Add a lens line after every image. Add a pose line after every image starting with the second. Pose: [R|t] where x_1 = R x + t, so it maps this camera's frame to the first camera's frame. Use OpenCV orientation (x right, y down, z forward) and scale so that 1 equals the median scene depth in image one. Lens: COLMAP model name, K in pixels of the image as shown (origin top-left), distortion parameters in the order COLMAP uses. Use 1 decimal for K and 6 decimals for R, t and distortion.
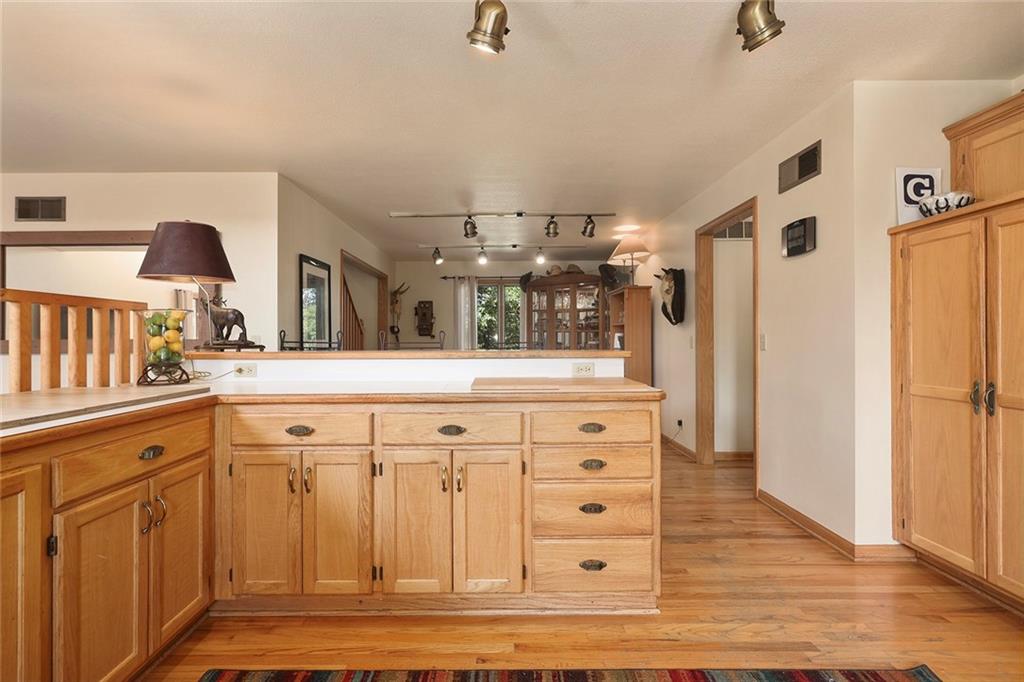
lens RADIAL K [[496.1, 0, 509.6], [0, 496.1, 337.6], [0, 0, 1]] dist [0.003415, 0.000136]
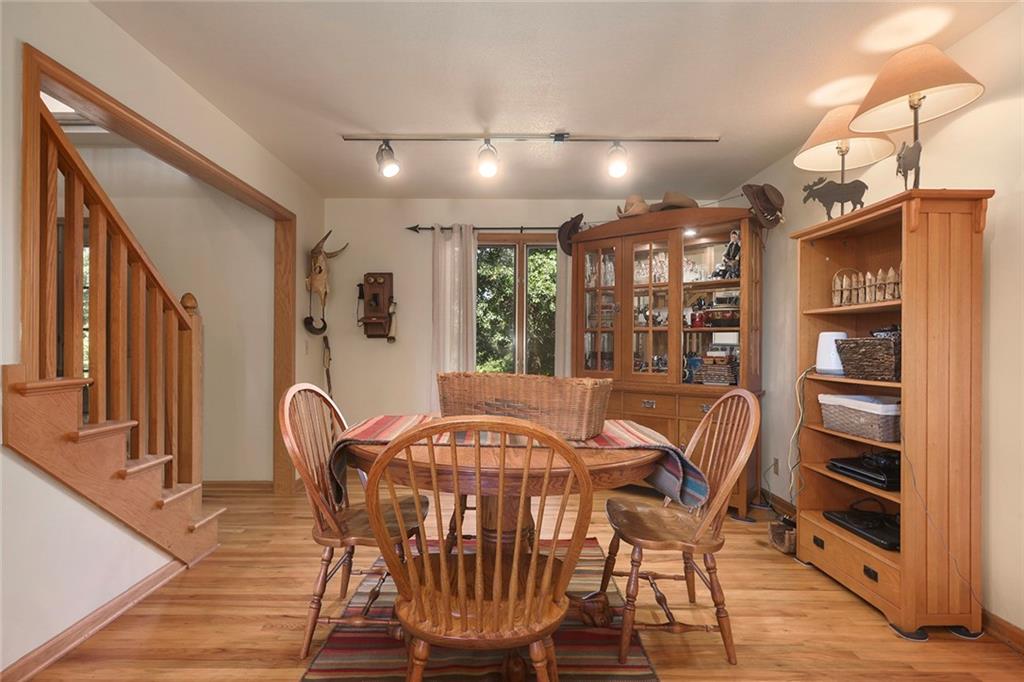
lens RADIAL K [[496.1, 0, 512.0], [0, 496.1, 344.3], [0, 0, 1]] dist [0.003415, 0.000136]
pose [[0.999973, 0.007187, 0.001564, -0.027466], [-0.007190, 0.999972, 0.002217, 0.001189], [-0.001548, -0.002228, 0.999996, 0.473104]]
